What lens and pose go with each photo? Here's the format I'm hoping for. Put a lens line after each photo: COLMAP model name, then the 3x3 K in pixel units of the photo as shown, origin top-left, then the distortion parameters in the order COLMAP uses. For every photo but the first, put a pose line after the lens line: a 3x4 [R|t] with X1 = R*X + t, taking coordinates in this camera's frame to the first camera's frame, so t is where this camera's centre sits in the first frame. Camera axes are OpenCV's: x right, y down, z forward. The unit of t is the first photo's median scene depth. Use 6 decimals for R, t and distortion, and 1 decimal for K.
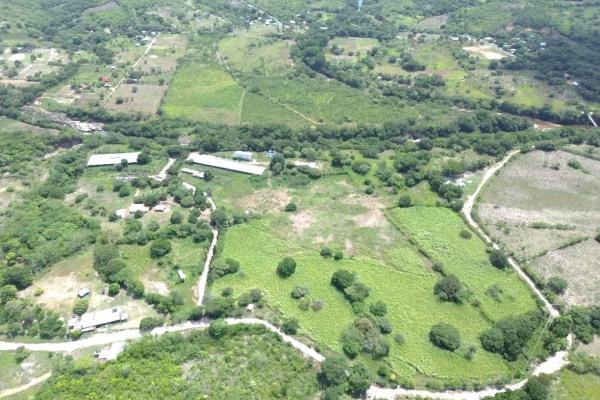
lens RADIAL K [[417.4, 0, 292.3], [0, 417.4, 213.2], [0, 0, 1]] dist [0.056627, -0.050882]
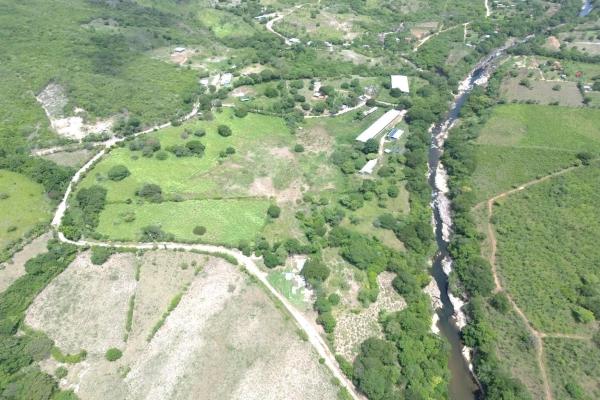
lens RADIAL K [[417.4, 0, 292.3], [0, 417.4, 213.2], [0, 0, 1]] dist [0.056627, -0.050882]
pose [[-0.274180, 0.618800, -0.736147, 0.891609], [-0.590339, 0.495981, 0.636792, -0.601970], [0.759161, 0.609171, 0.229314, 0.801272]]
